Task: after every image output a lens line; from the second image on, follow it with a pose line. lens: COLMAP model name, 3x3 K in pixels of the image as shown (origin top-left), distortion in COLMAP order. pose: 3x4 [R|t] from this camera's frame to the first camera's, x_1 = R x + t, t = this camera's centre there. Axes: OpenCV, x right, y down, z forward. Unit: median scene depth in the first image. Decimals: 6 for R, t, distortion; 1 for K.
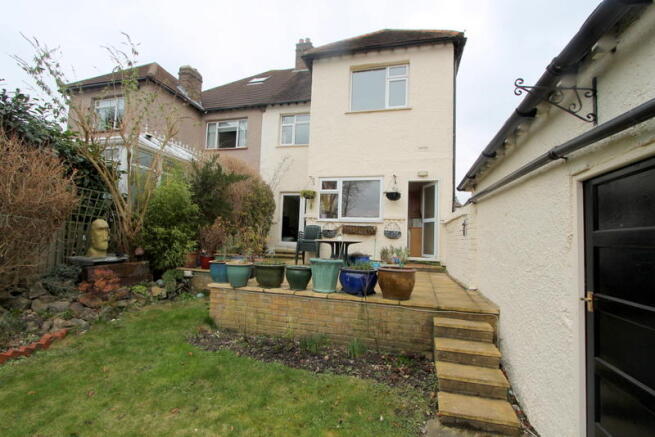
lens RADIAL K [[303.2, 0, 330.8], [0, 303.2, 212.9], [0, 0, 1]] dist [-0.000675, 0.000021]
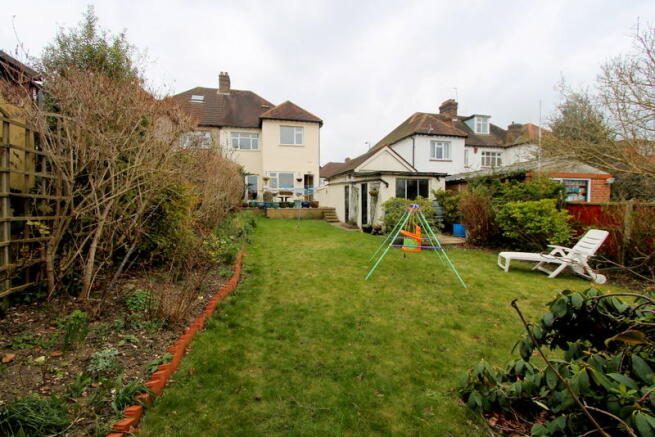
lens RADIAL K [[303.2, 0, 330.8], [0, 303.2, 212.9], [0, 0, 1]] dist [-0.000675, 0.000021]
pose [[0.871184, -0.054003, 0.487978, -0.849202], [-0.003551, 0.993213, 0.116256, -0.076353], [-0.490944, -0.103013, 0.865079, -1.441960]]
